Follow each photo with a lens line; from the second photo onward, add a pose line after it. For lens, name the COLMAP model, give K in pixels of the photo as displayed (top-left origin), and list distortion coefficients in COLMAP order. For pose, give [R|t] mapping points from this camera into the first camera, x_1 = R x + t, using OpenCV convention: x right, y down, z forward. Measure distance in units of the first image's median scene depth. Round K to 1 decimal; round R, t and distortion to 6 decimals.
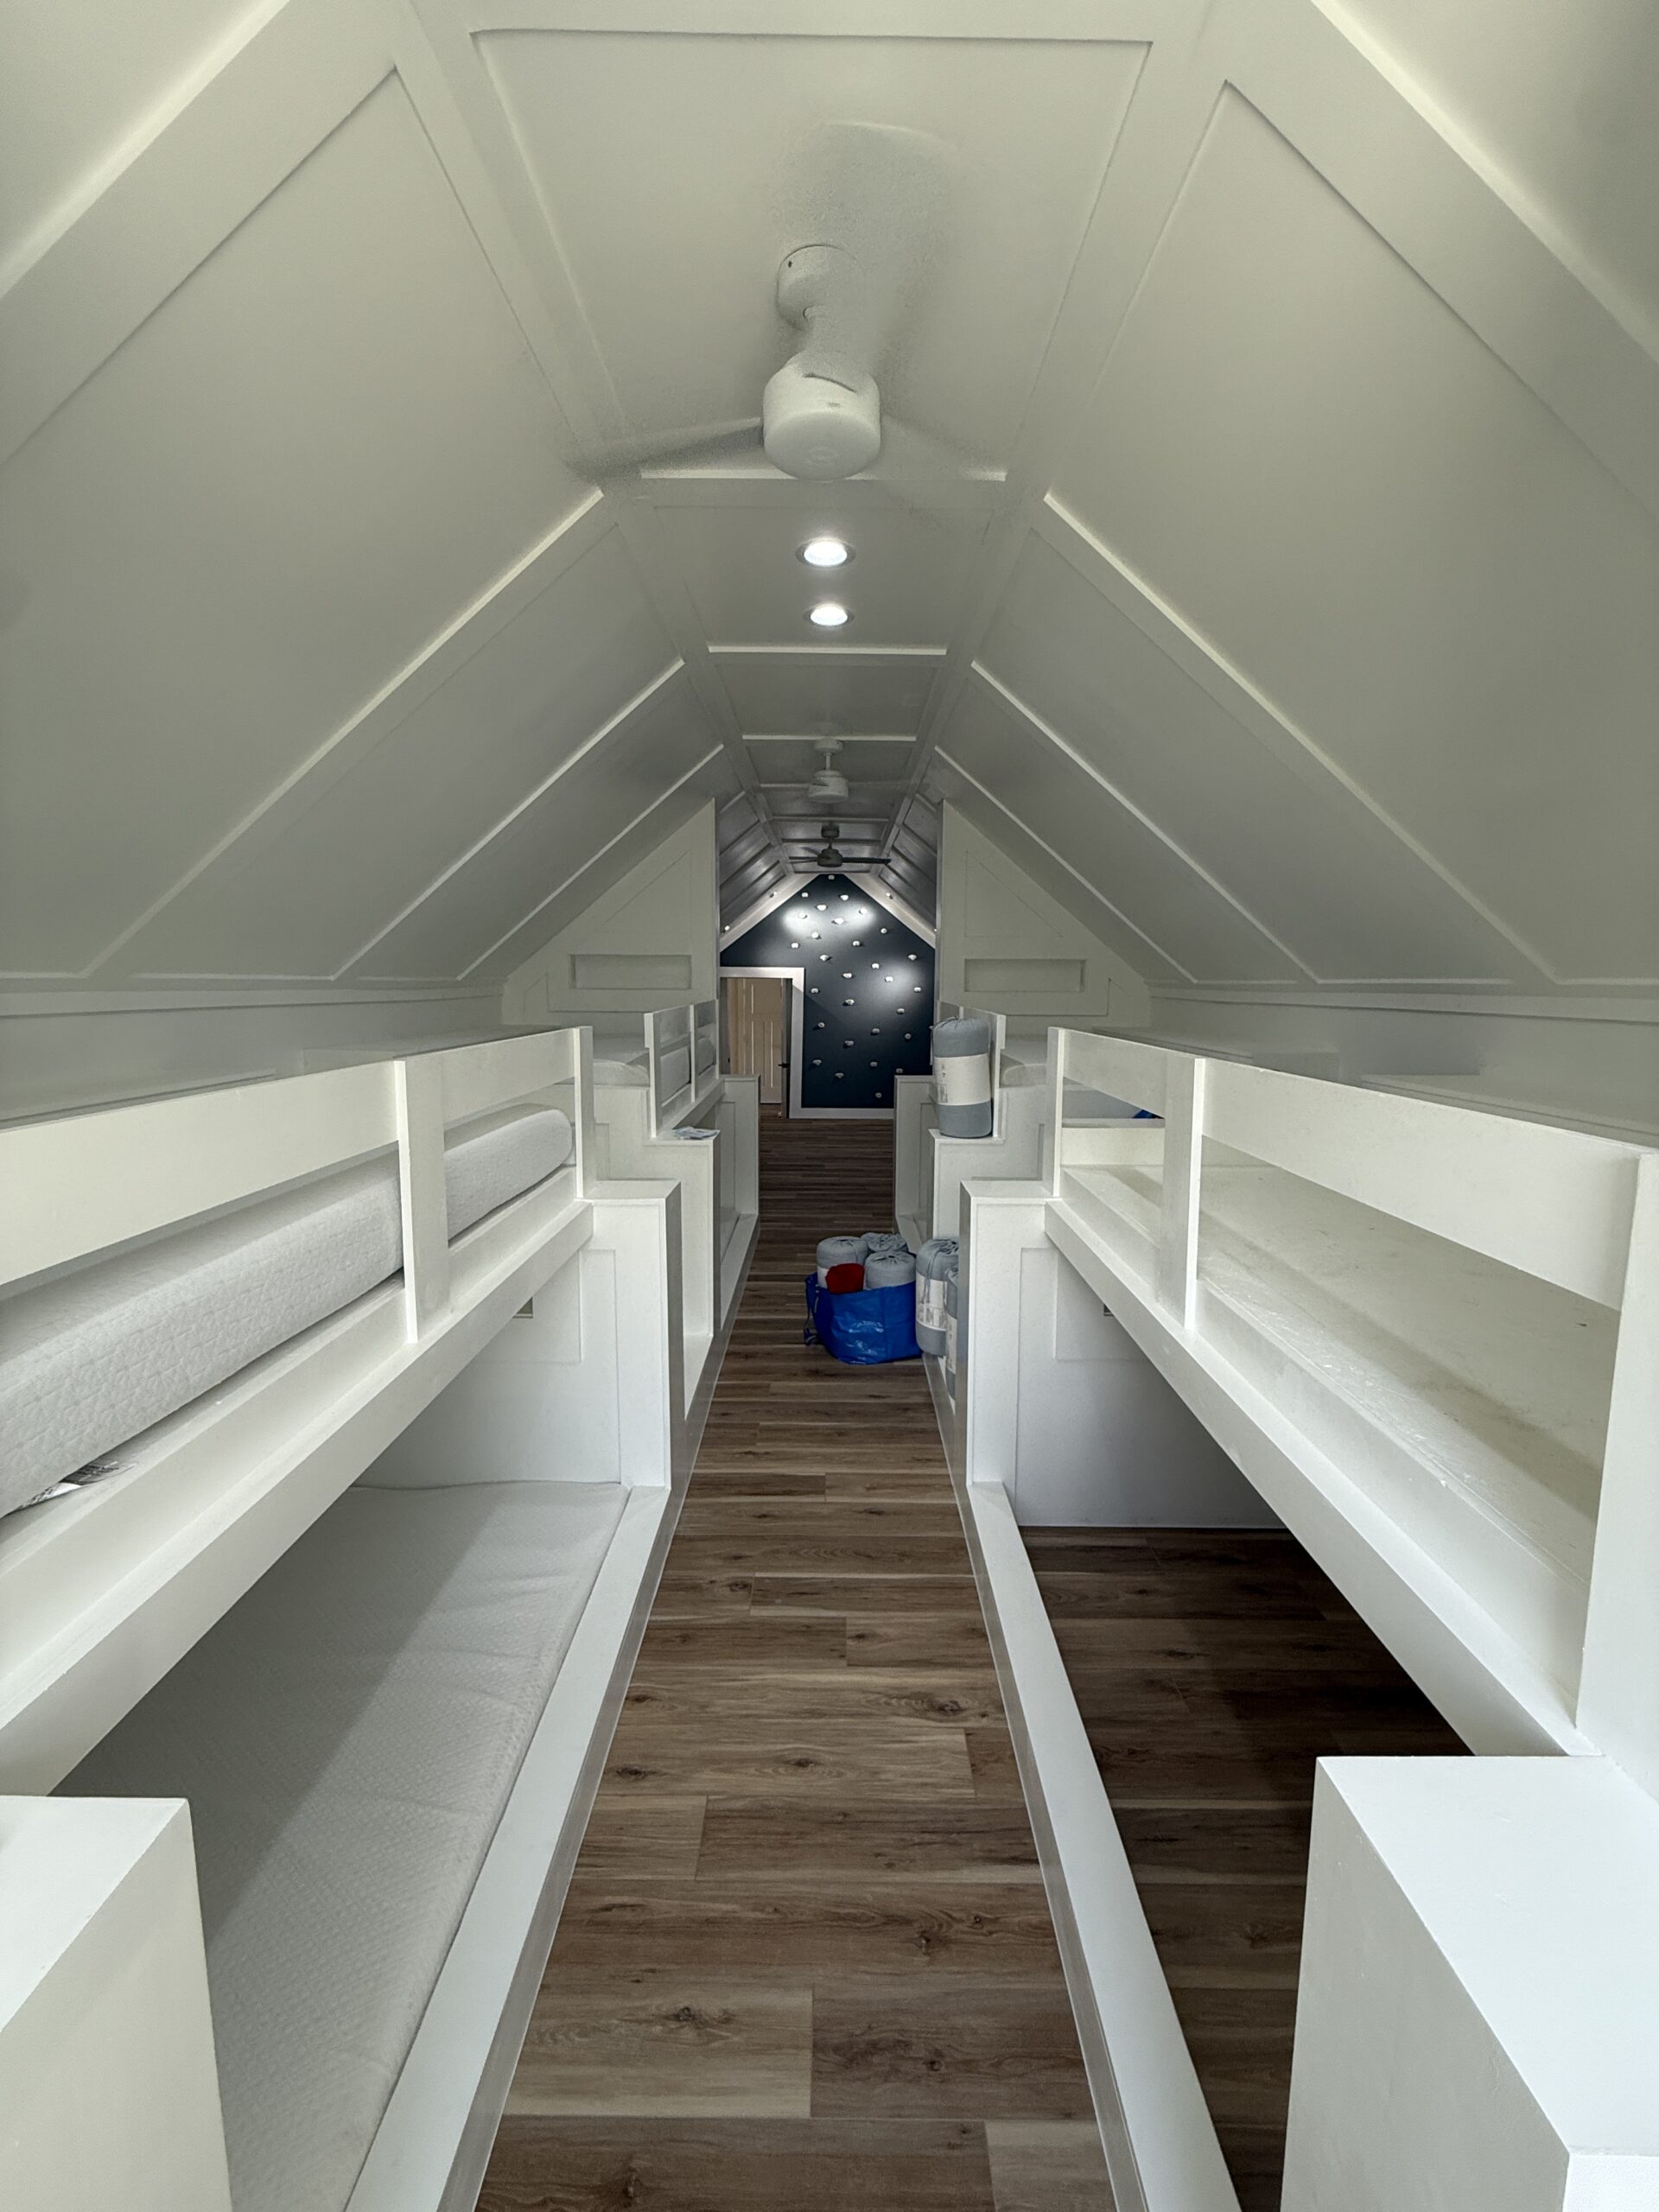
lens RADIAL K [[886.8, 0, 831.1], [0, 886.8, 1098.3], [0, 0, 1]] dist [-0.000467, -0.000008]
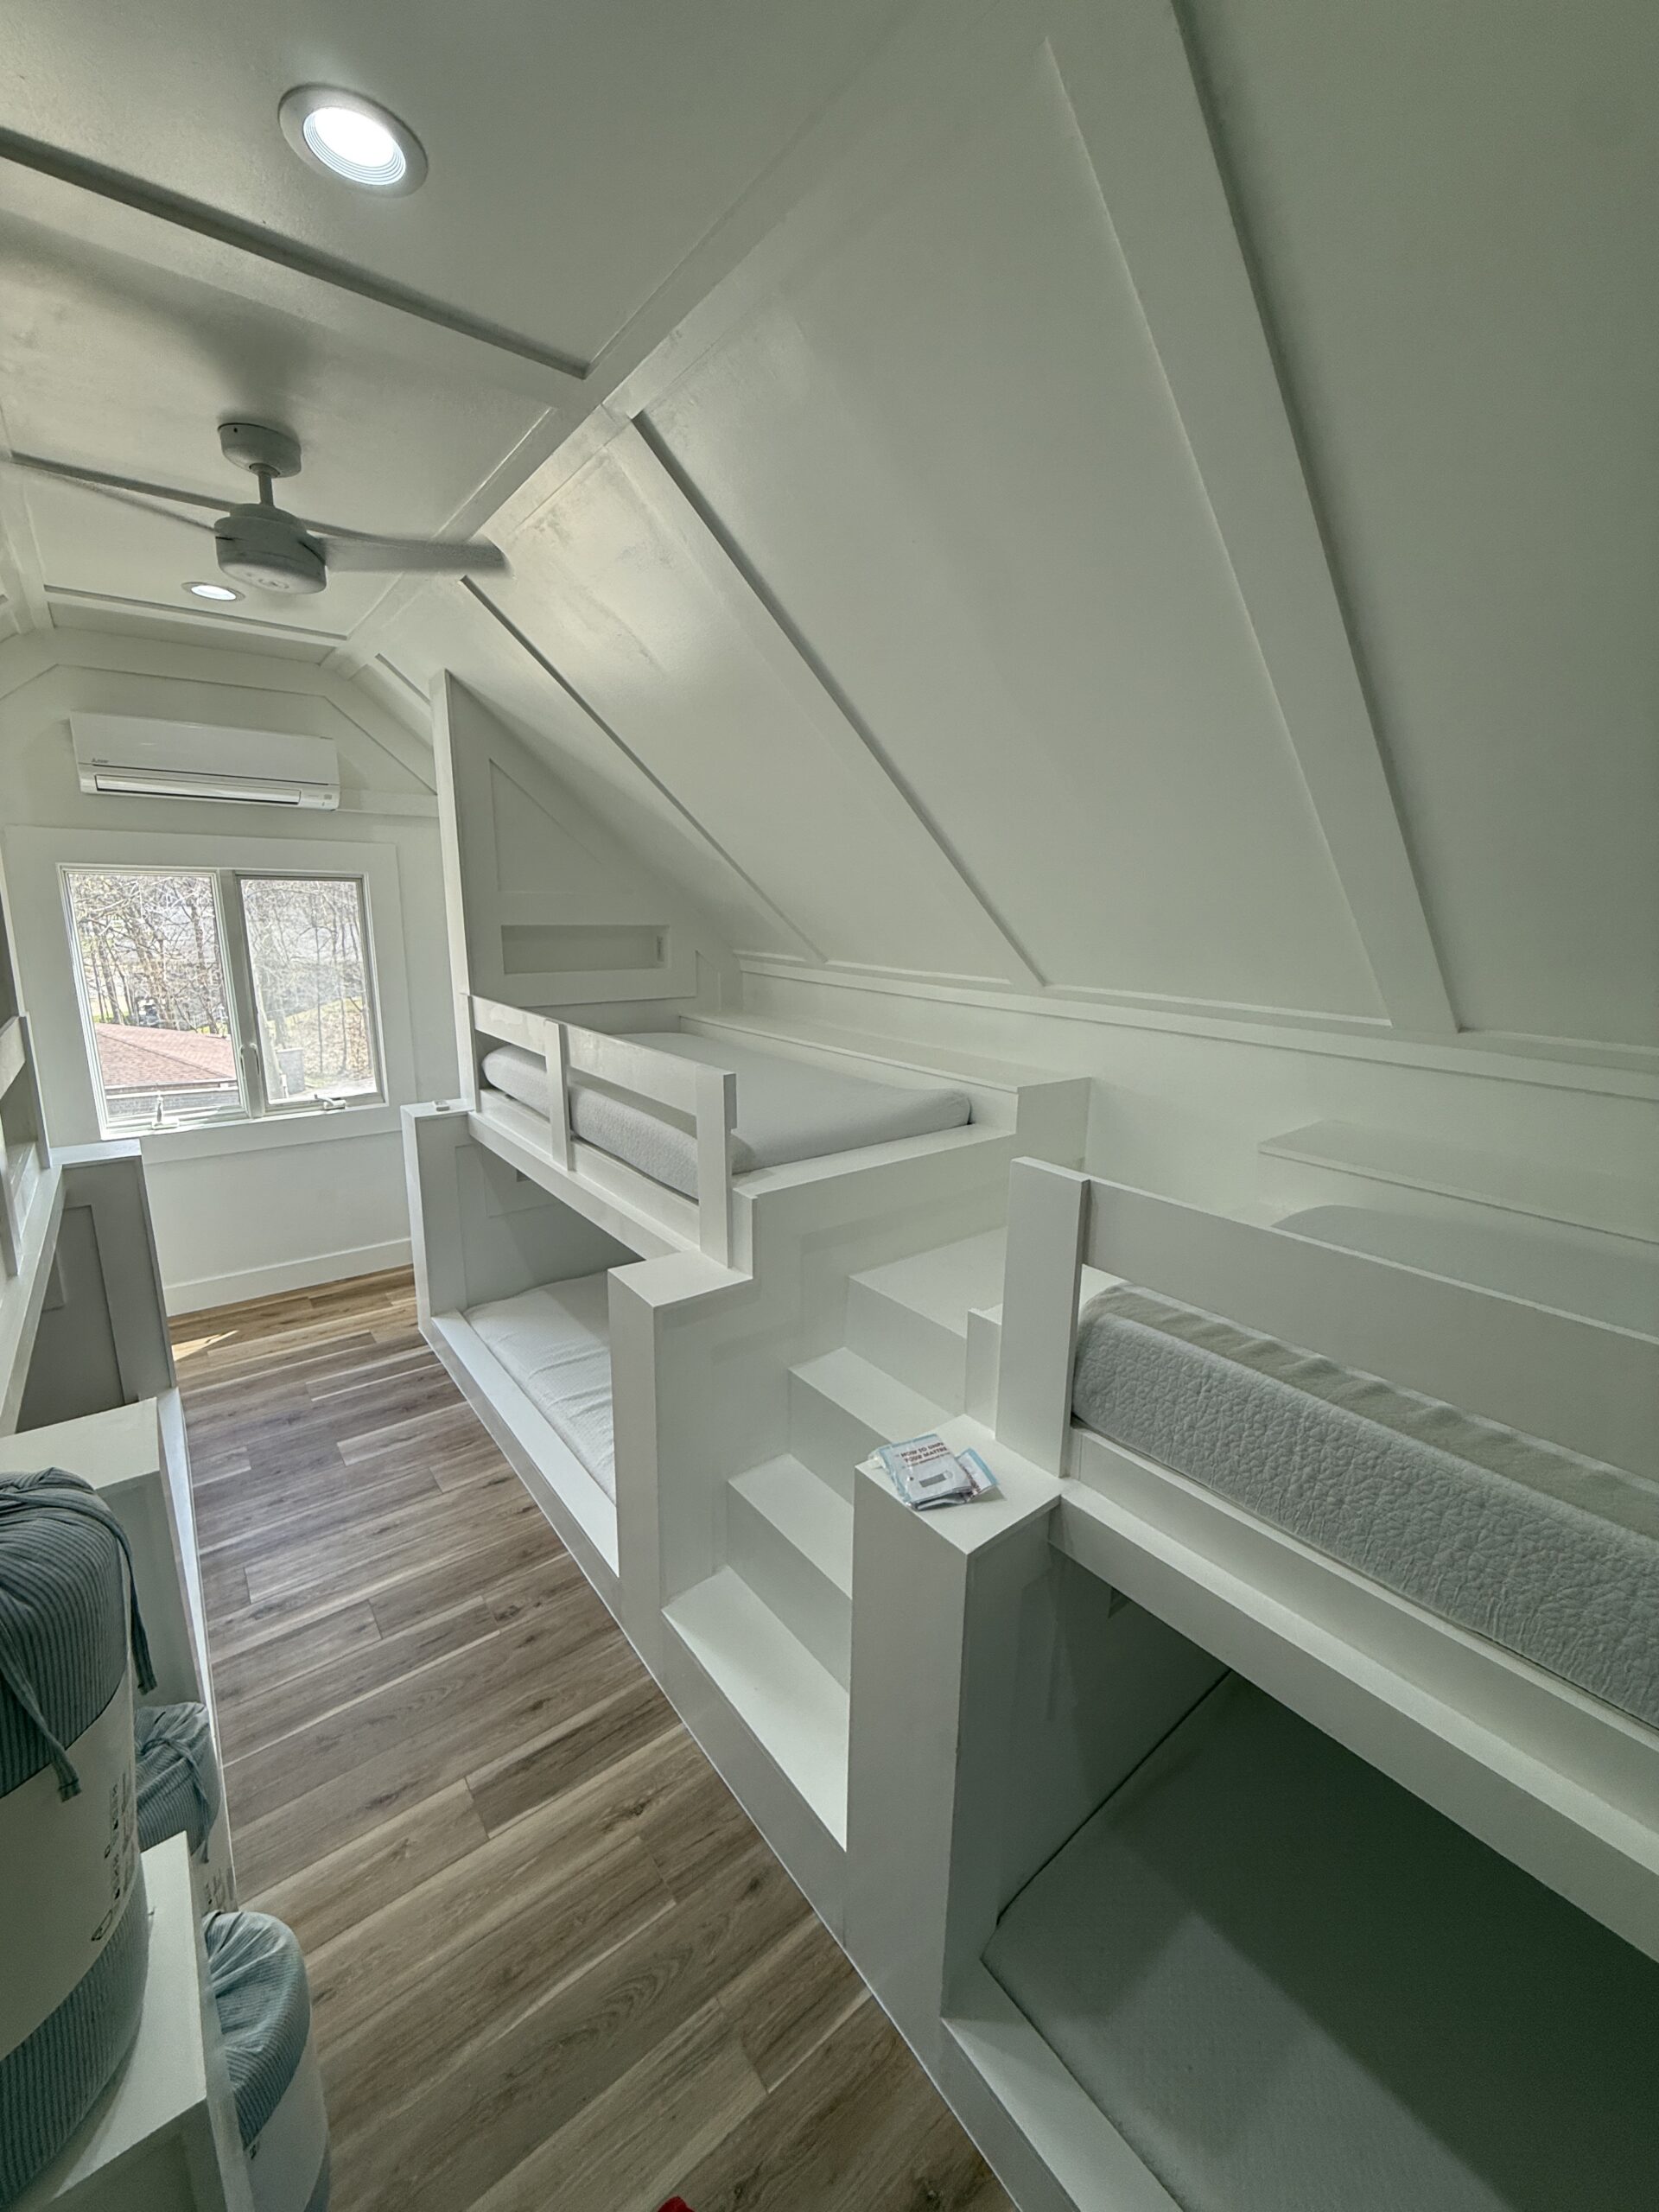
lens RADIAL K [[886.8, 0, 827.7], [0, 886.8, 1097.5], [0, 0, 1]] dist [-0.000467, -0.000008]
pose [[-0.787807, 0.112191, -0.605618, 0.144090], [-0.099580, 0.947134, 0.304993, -0.320240], [0.607819, 0.300583, -0.734987, 1.696711]]
